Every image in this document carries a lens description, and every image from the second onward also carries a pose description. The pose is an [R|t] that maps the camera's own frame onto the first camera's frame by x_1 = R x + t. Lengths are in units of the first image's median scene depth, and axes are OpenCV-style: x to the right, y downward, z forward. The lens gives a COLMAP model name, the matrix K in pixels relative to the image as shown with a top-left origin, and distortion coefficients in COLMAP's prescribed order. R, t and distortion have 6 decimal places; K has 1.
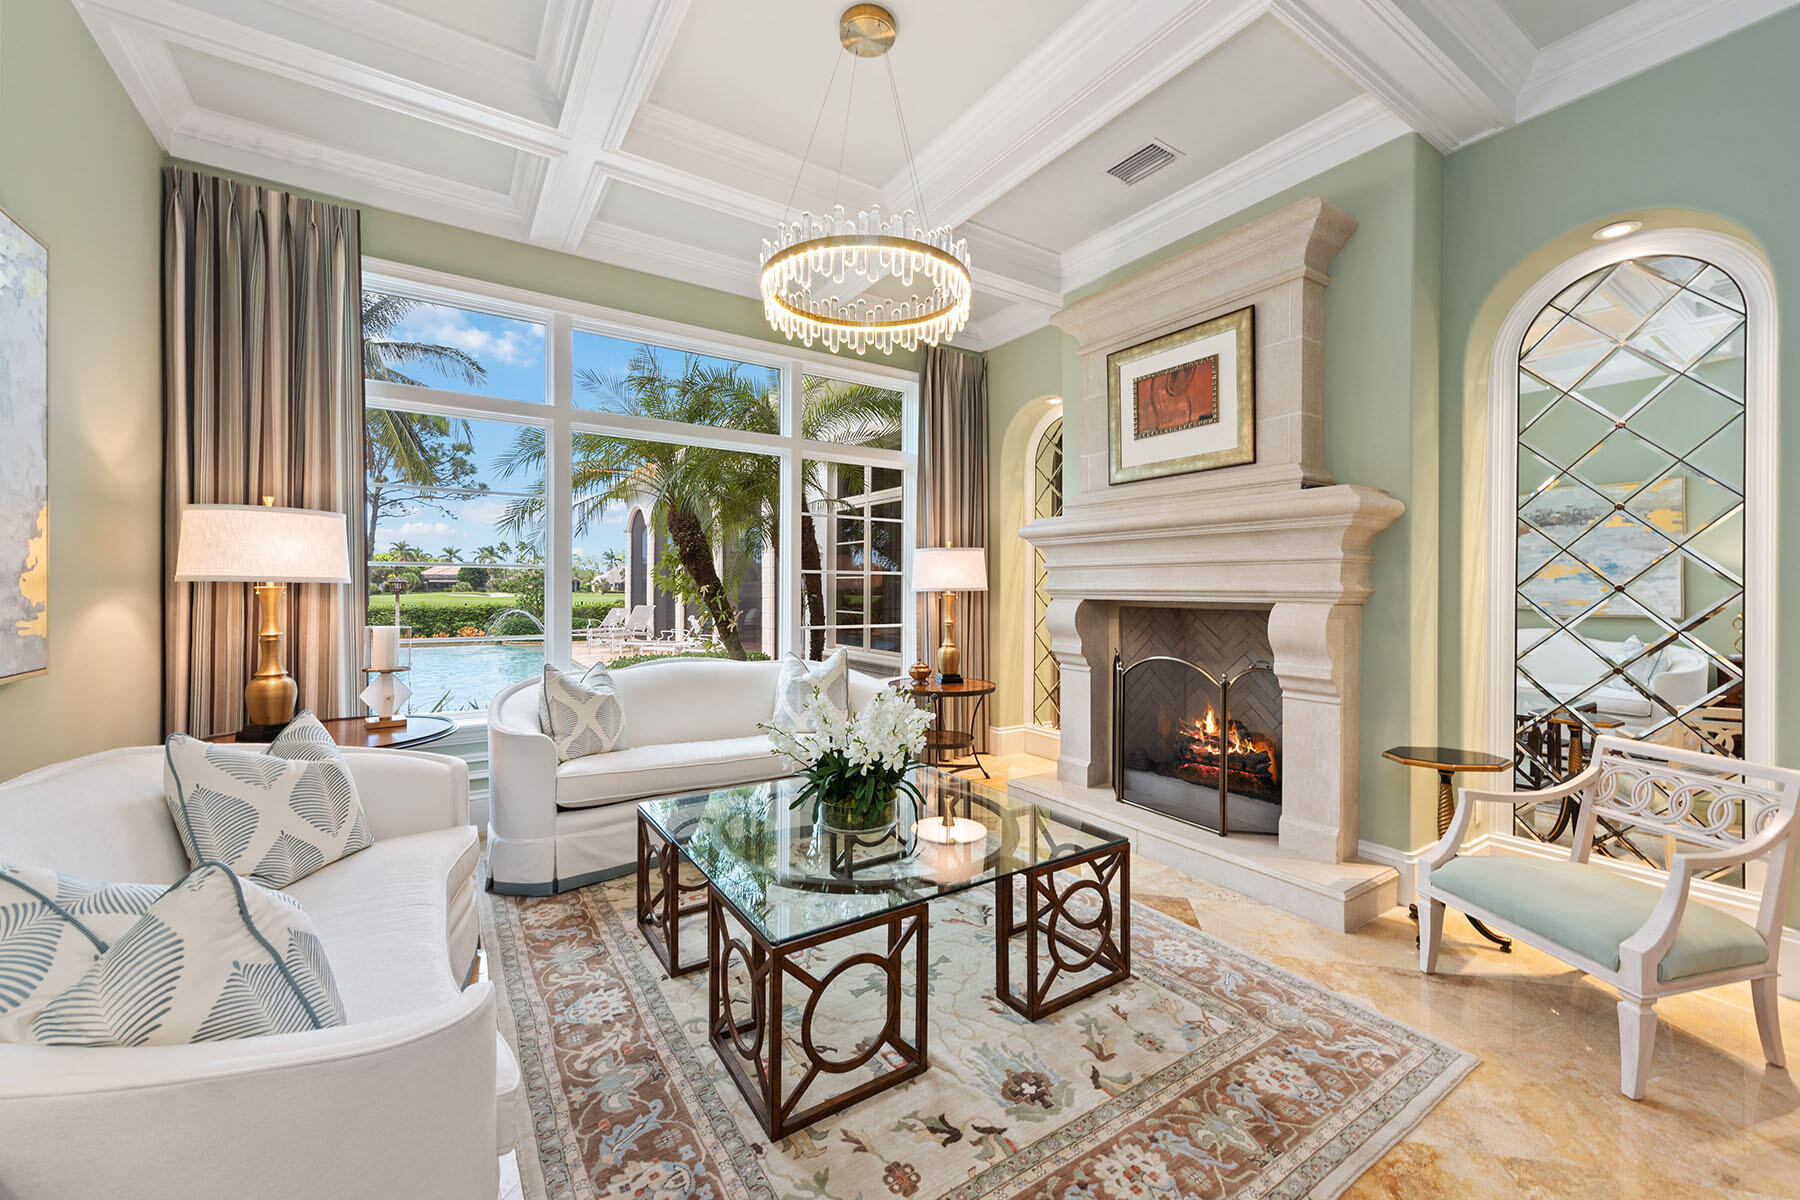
lens RADIAL K [[695.5, 0, 893.4], [0, 695.5, 591.9], [0, 0, 1]] dist [0.016609, -0.006124]
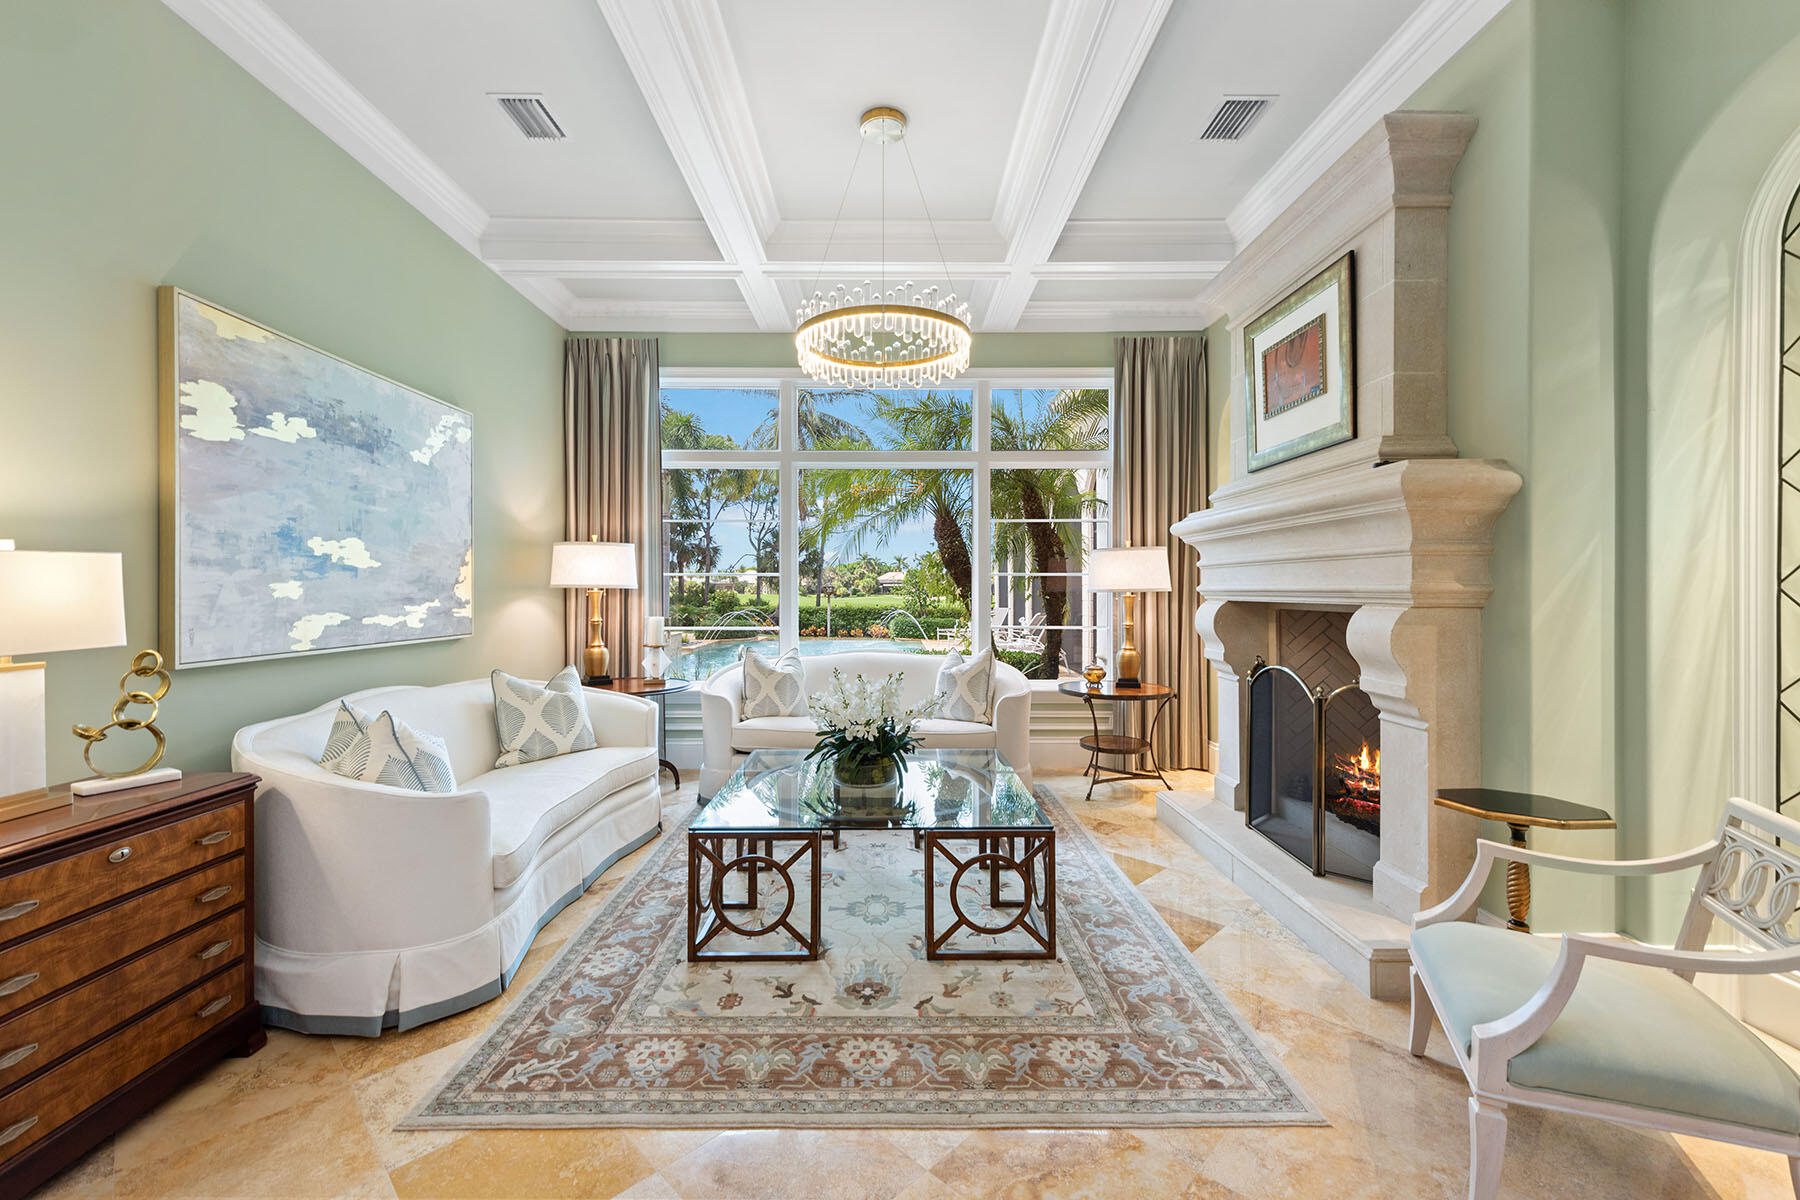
lens RADIAL K [[728.0, 0, 898.8], [0, 728.0, 594.4], [0, 0, 1]] dist [0.011428, -0.000010]
pose [[0.844386, -0.001514, -0.535733, 0.555919], [0.001700, 0.999999, -0.000147, 0.002331], [0.535732, -0.000786, 0.844388, -0.038913]]
